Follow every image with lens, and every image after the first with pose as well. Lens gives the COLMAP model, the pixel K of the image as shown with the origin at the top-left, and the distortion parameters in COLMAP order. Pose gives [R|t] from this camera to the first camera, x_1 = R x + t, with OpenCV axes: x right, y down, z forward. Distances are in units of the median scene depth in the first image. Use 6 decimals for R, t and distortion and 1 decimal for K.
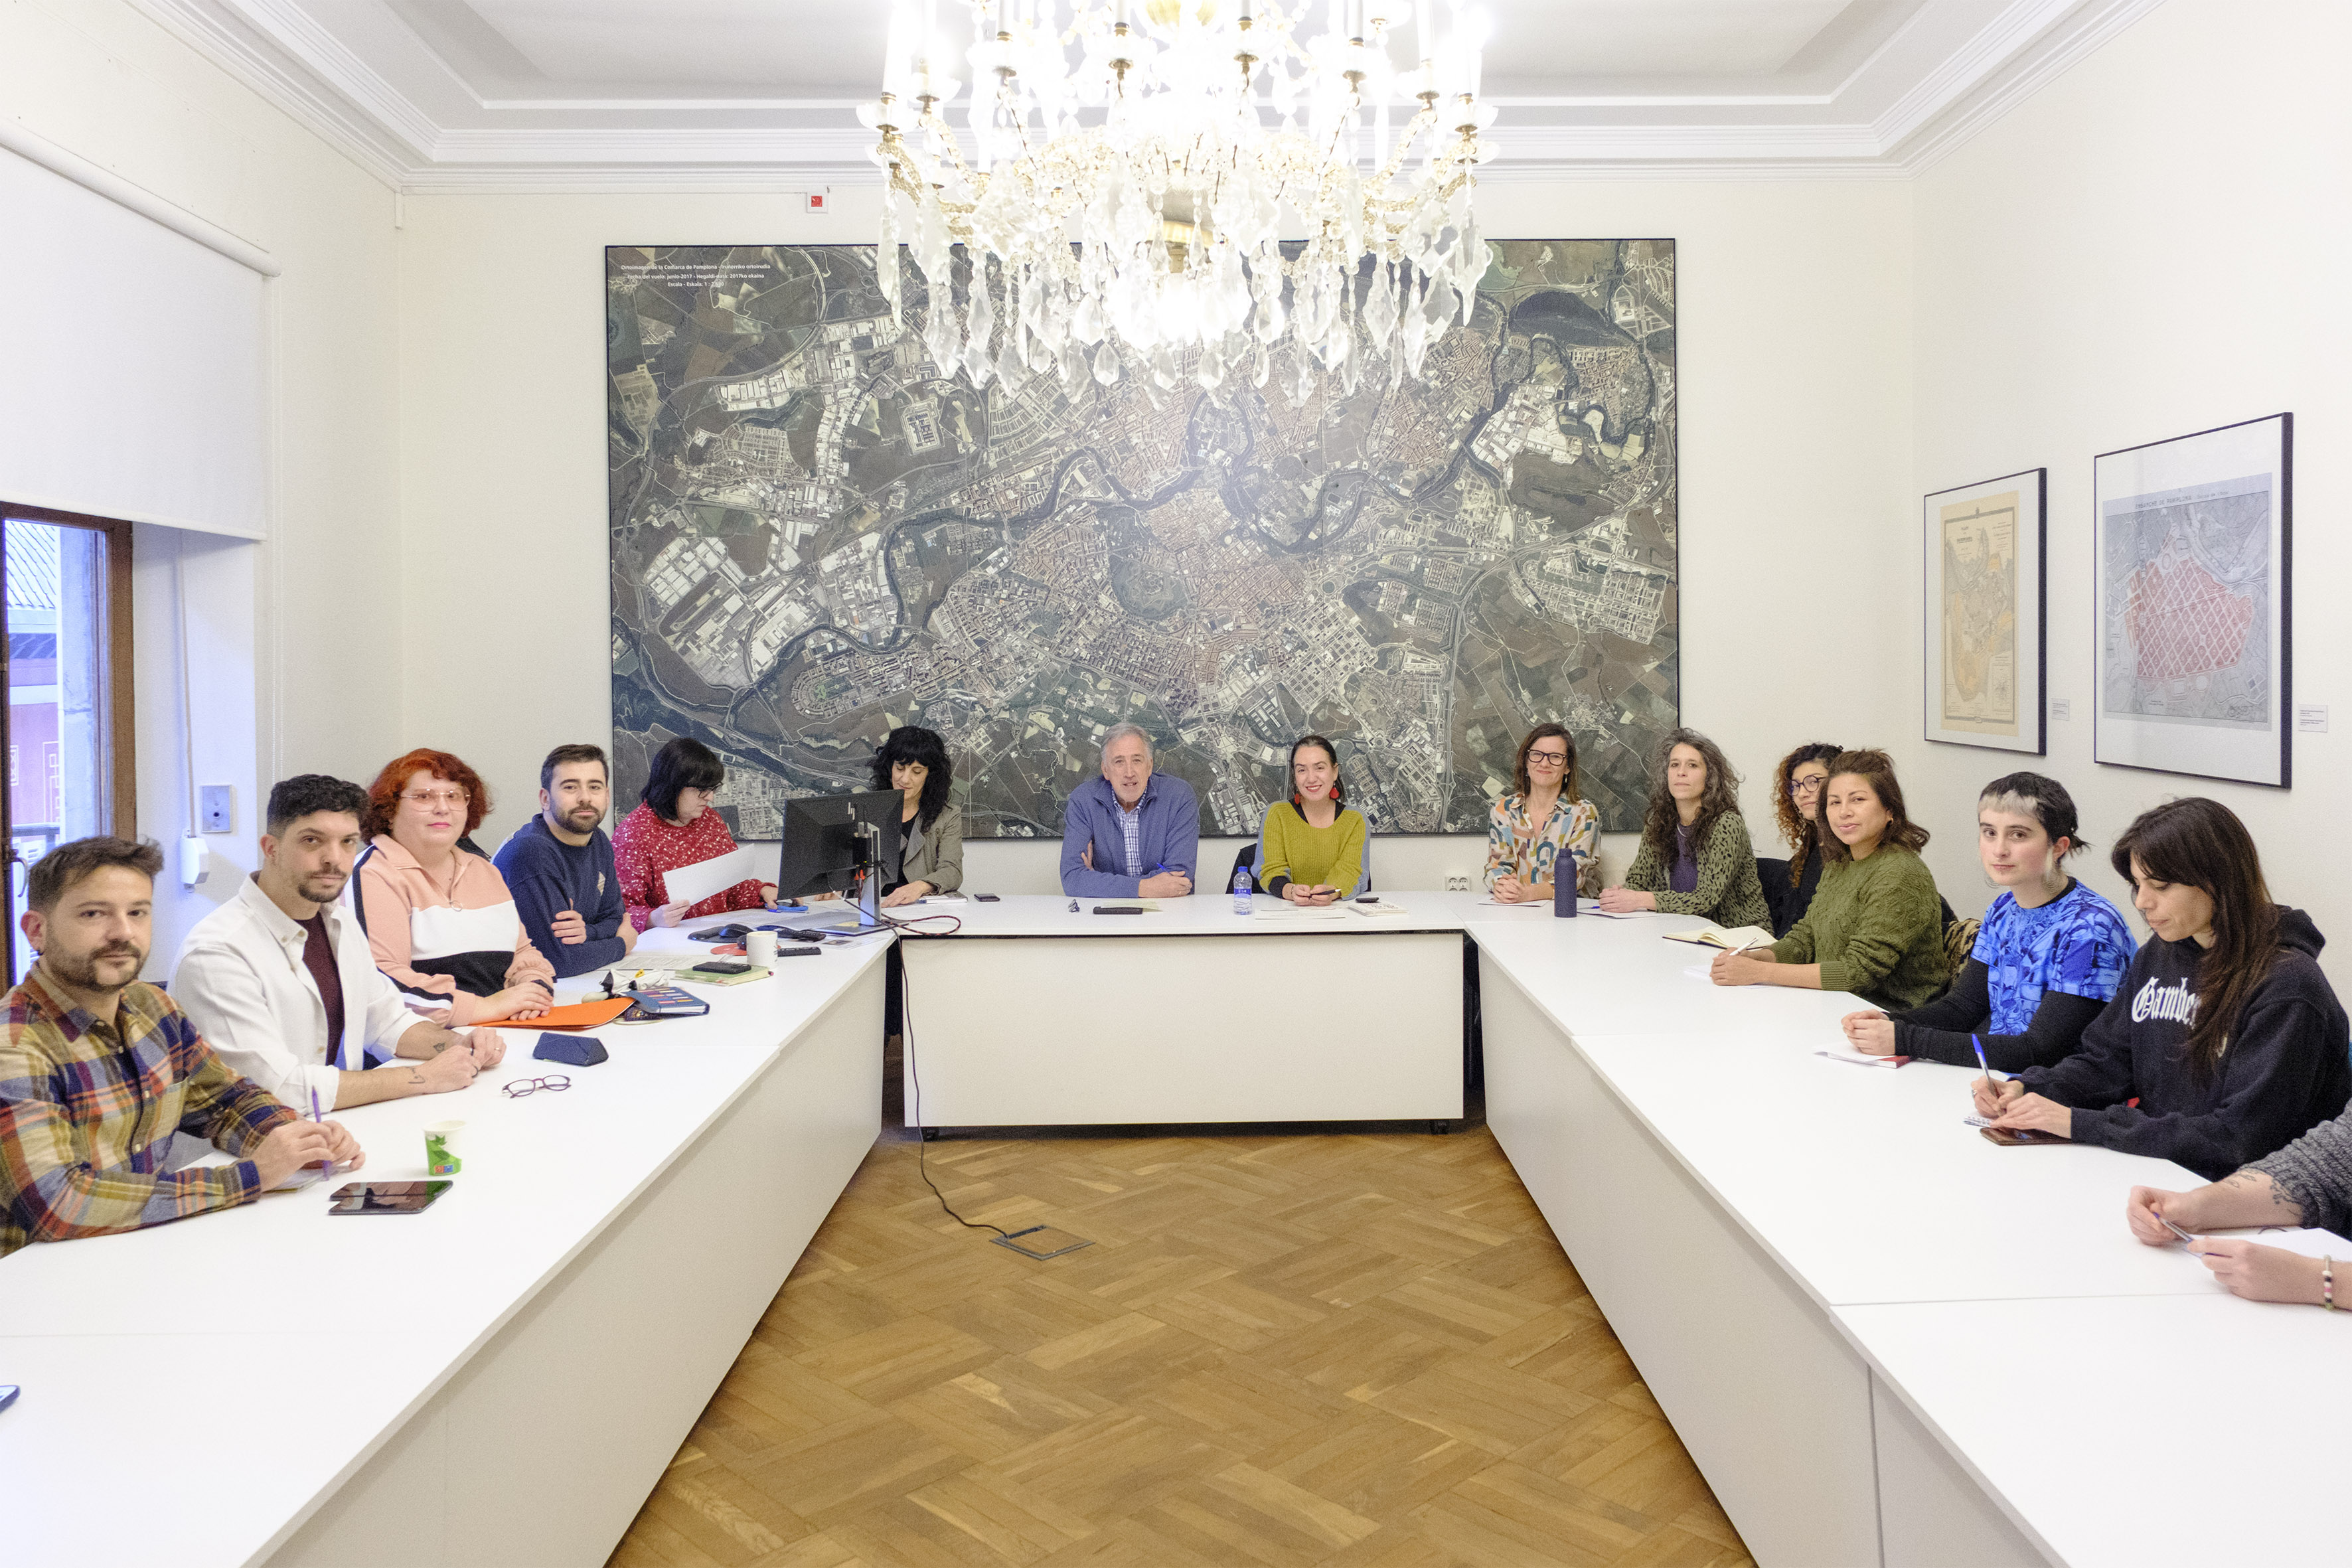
lens RADIAL K [[1695.4, 0, 1210.0], [0, 1695.4, 674.7], [0, 0, 1]] dist [-0.026118, 0.028077]
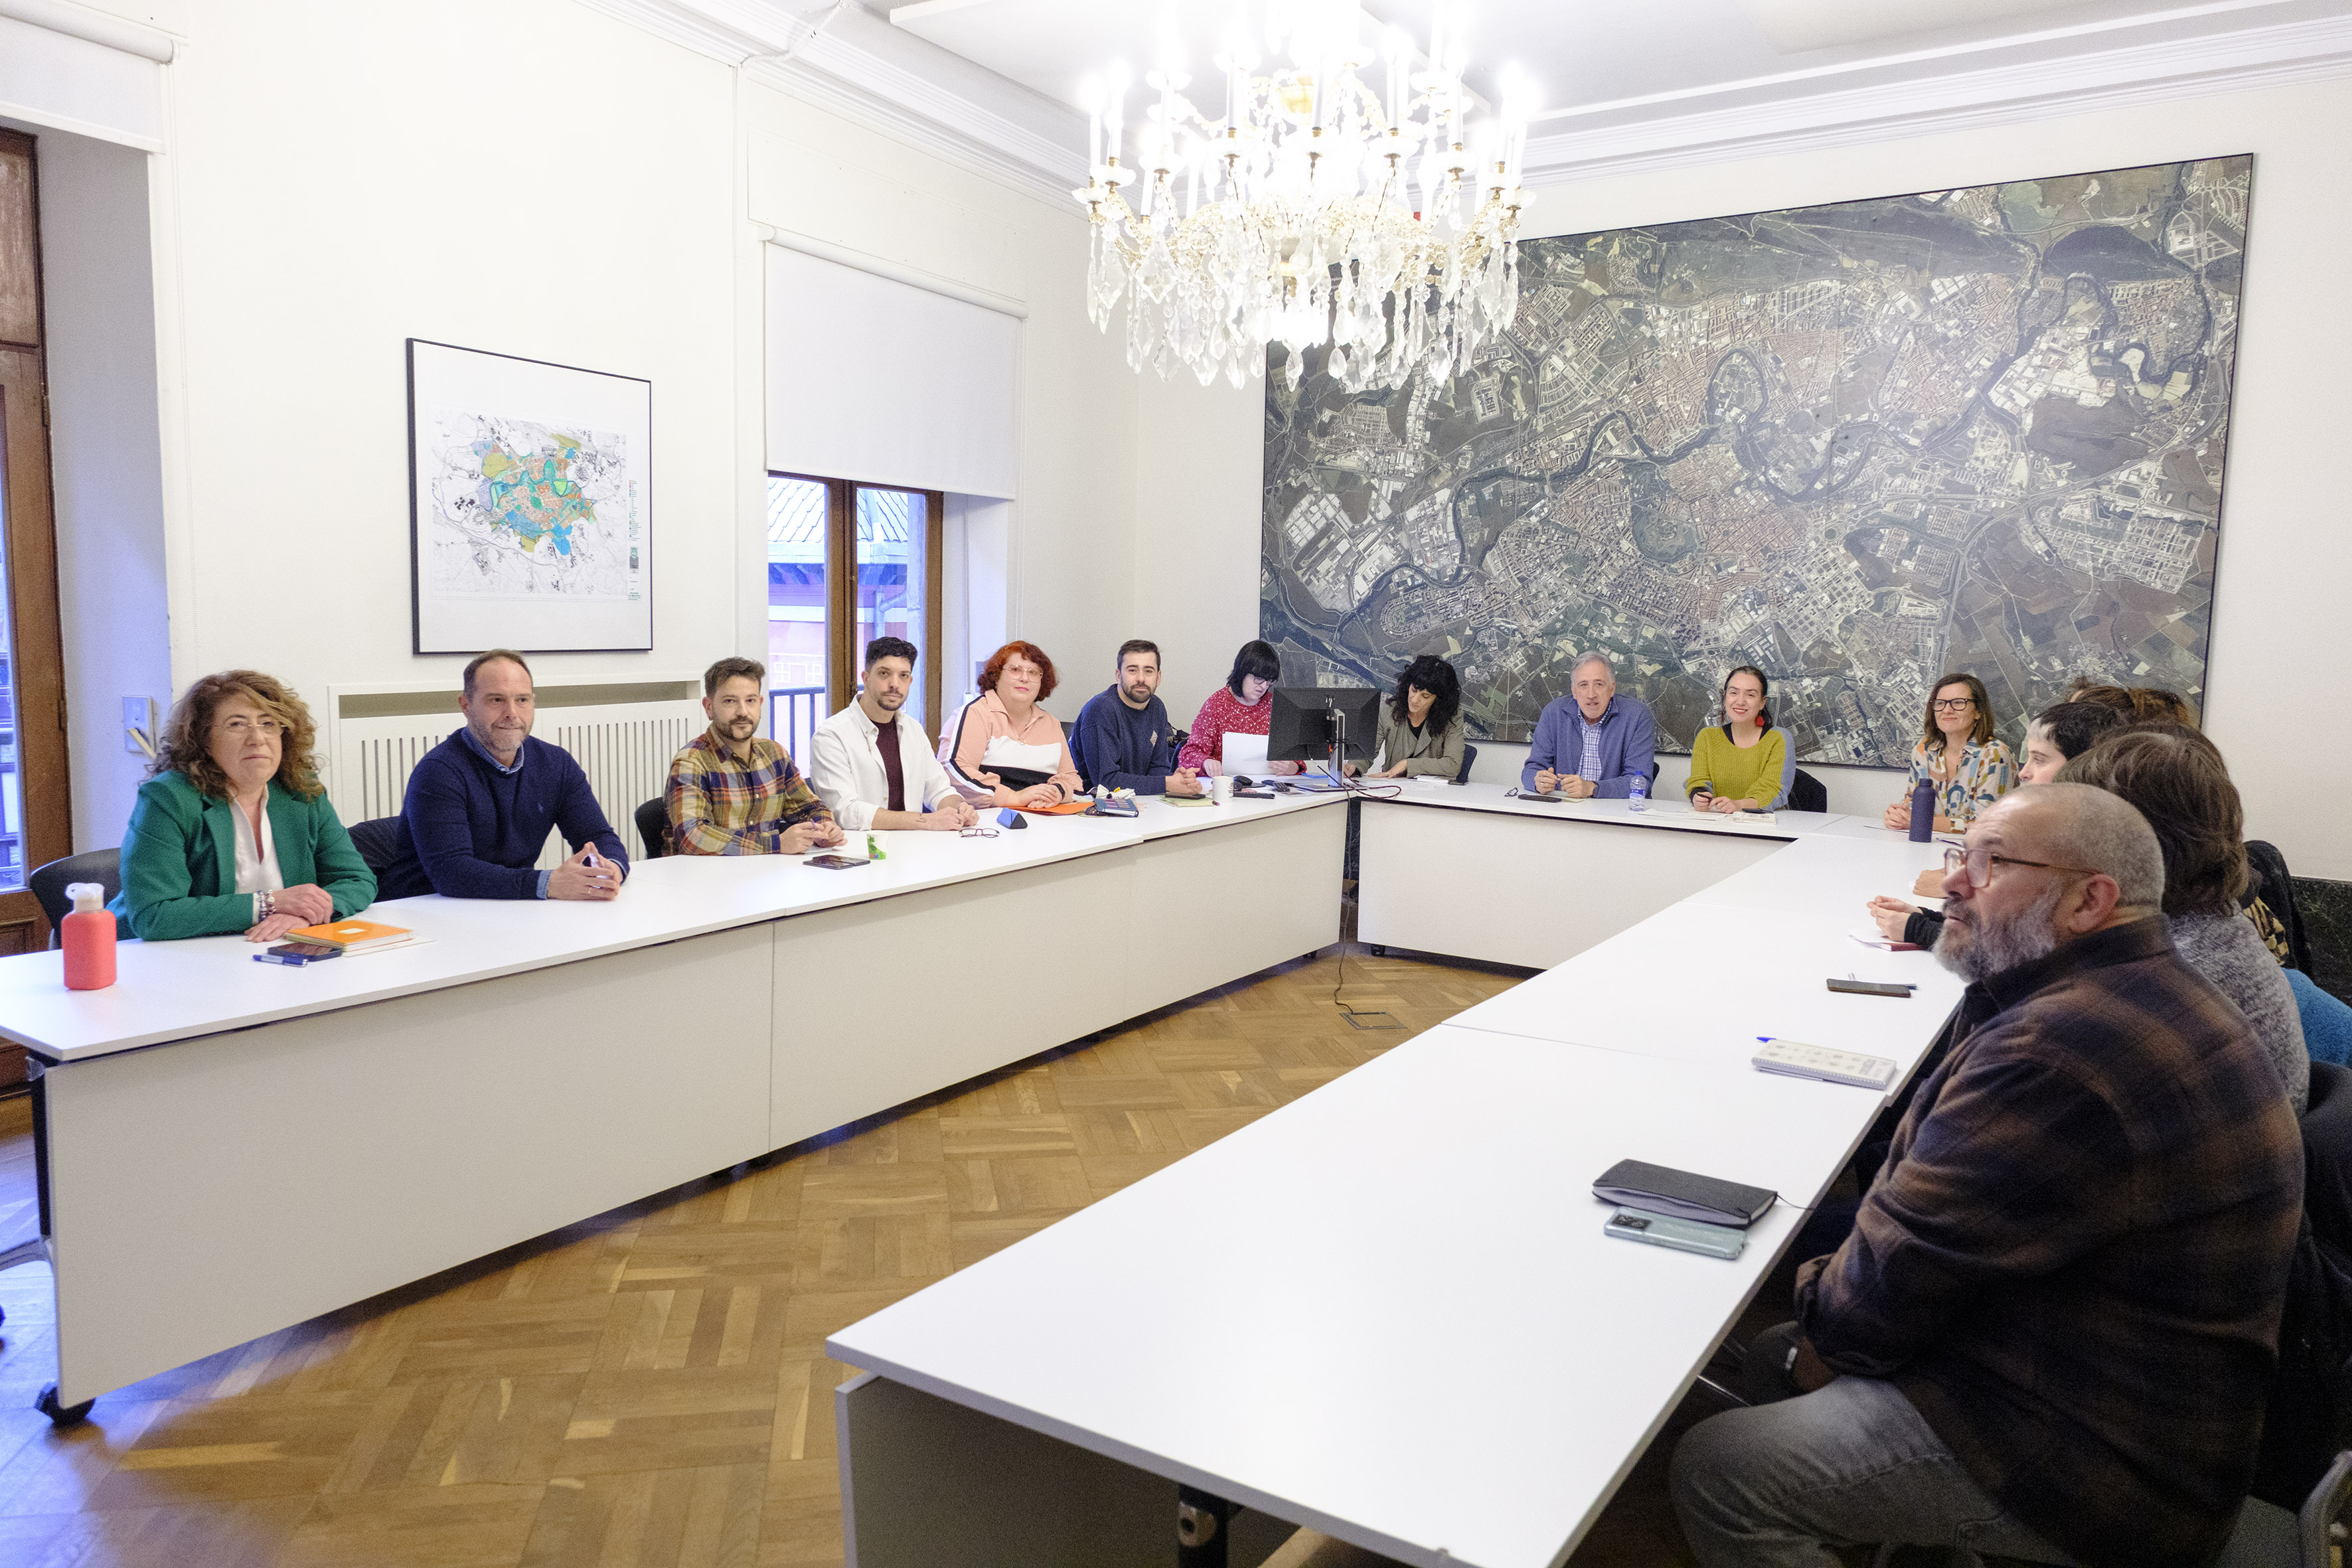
lens RADIAL K [[1594.2, 0, 1156.0], [0, 1594.2, 781.6], [0, 0, 1]] dist [-0.014993, 0.016443]
pose [[0.813304, 0.089573, -0.574903, 0.316933], [-0.033619, 0.993663, 0.107258, 0.010865], [0.580867, -0.067905, 0.811161, -0.077638]]
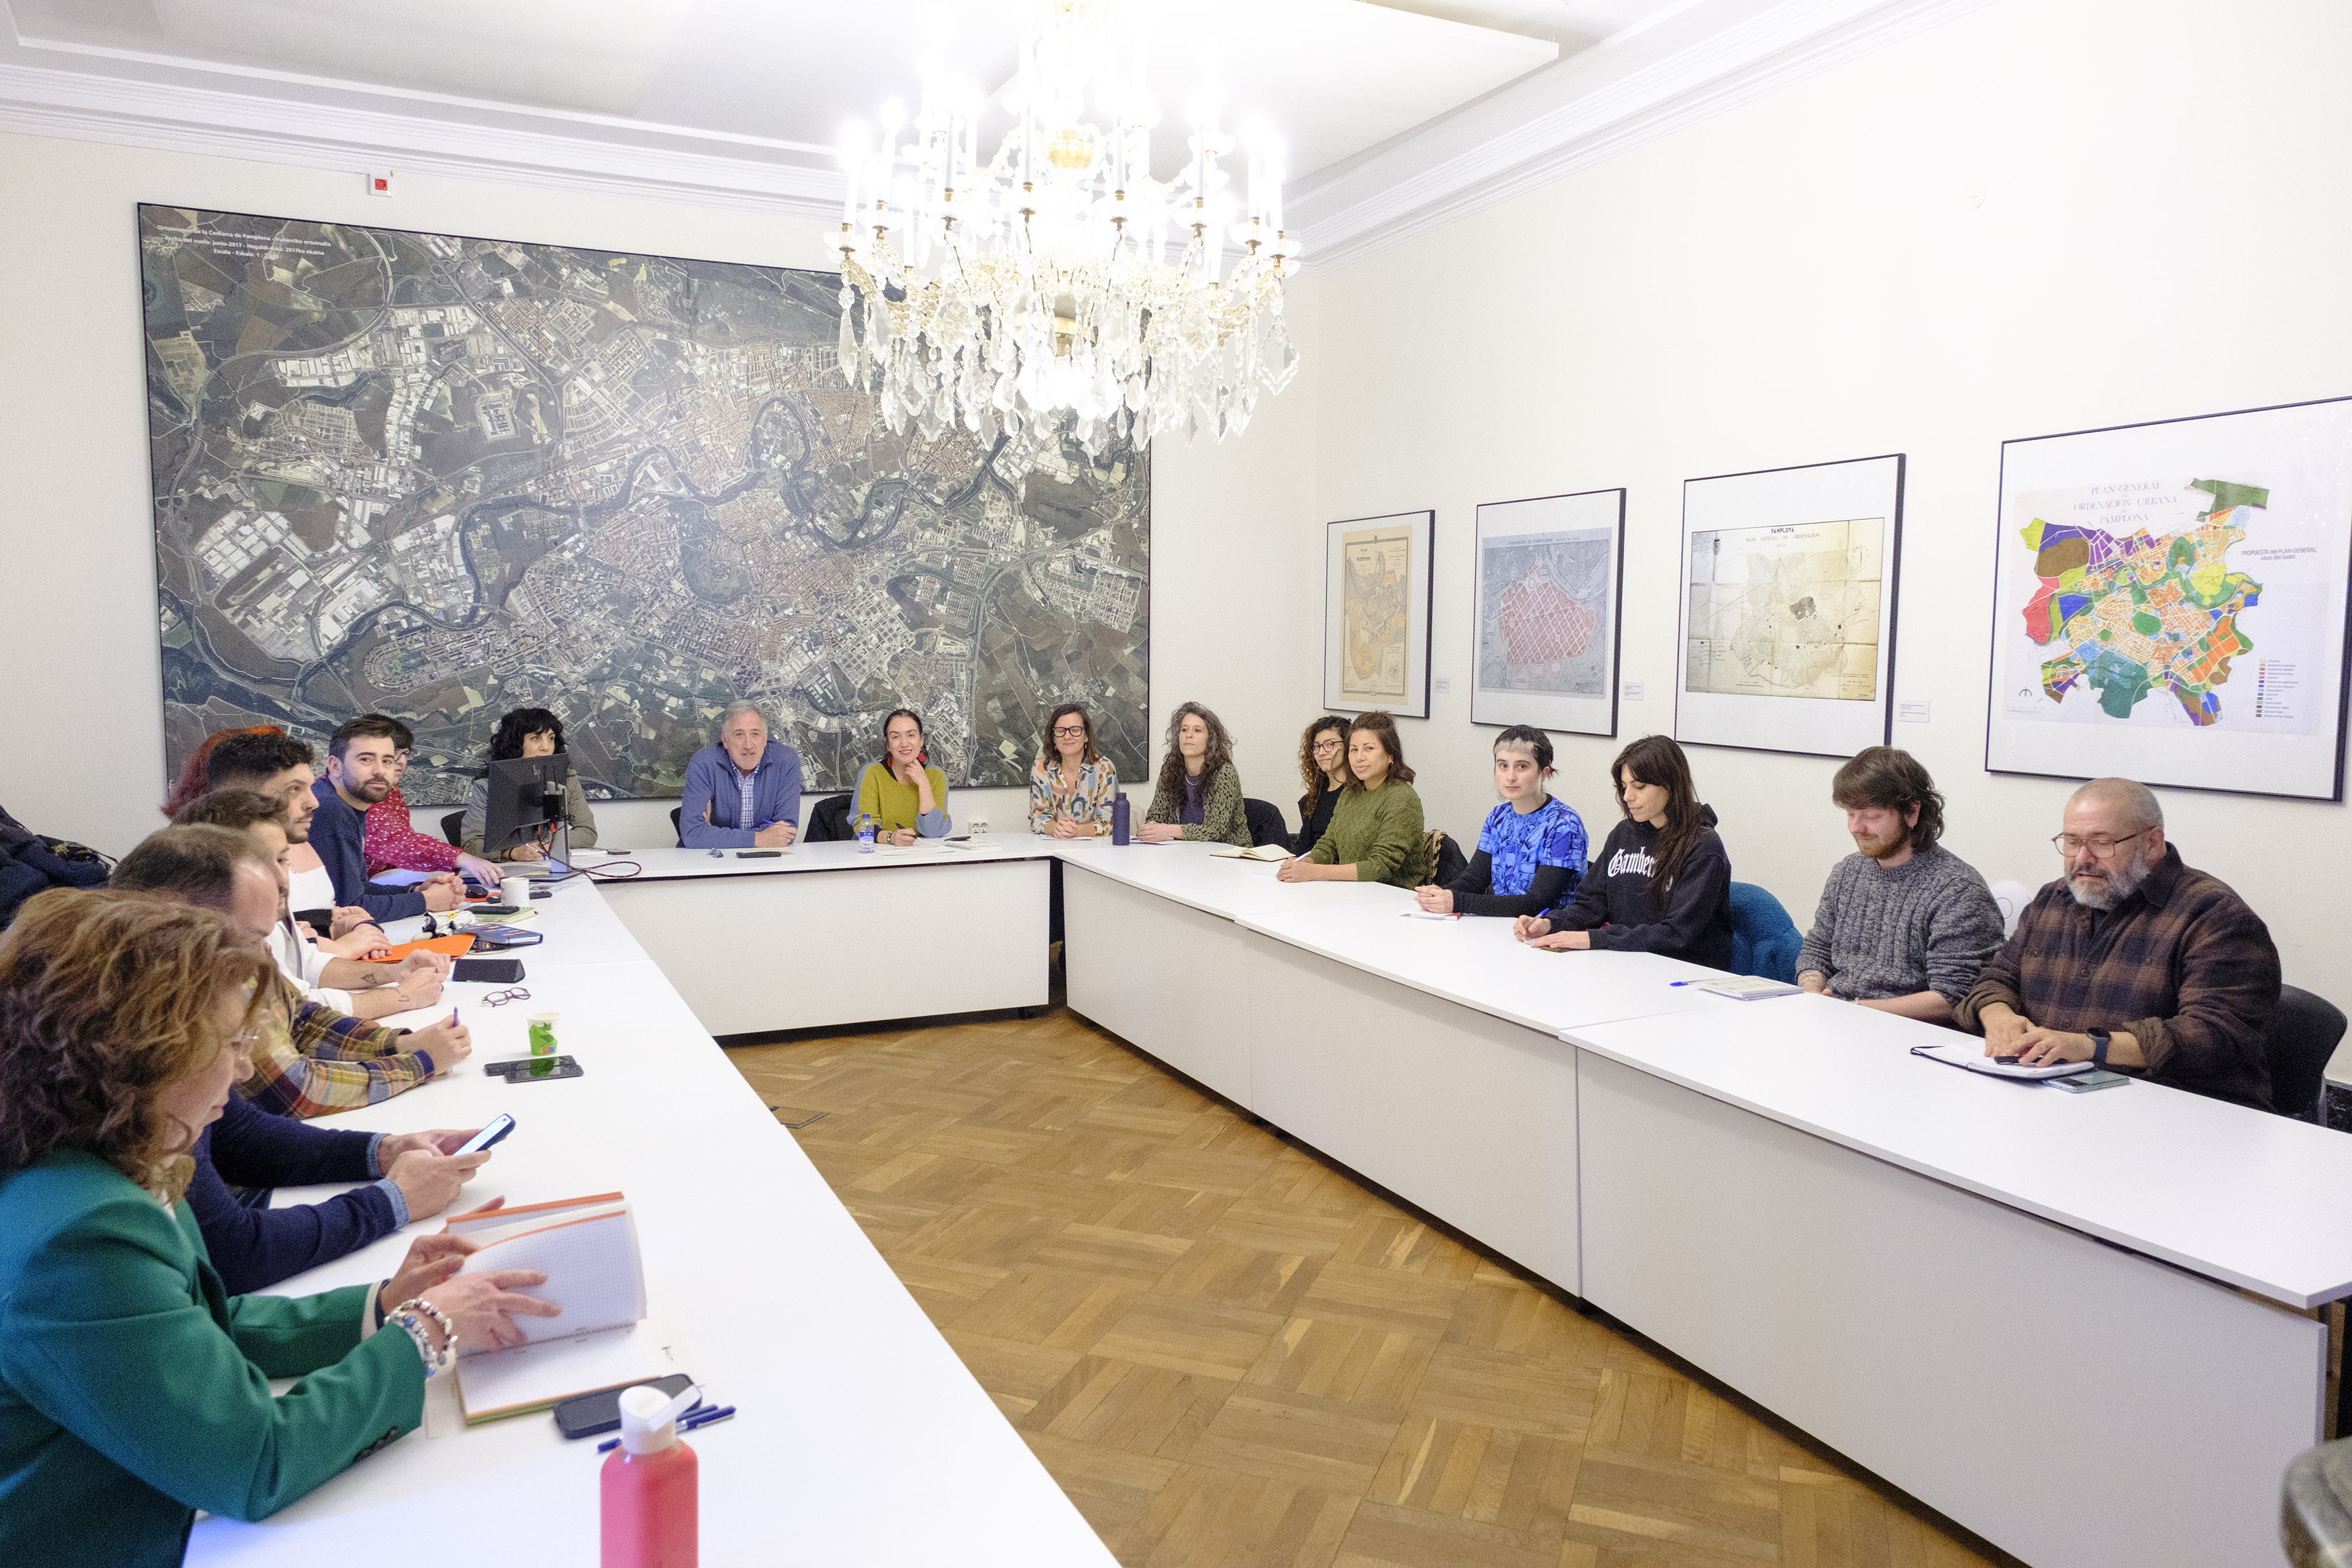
lens RADIAL K [[1594.2, 0, 1156.0], [0, 1594.2, 777.3], [0, 0, 1]] dist [-0.014993, 0.016443]
pose [[0.914902, -0.020384, 0.403161, -0.198759], [-0.010702, 0.997148, 0.074704, 0.000297], [-0.403534, -0.072662, 0.912075, -0.090654]]
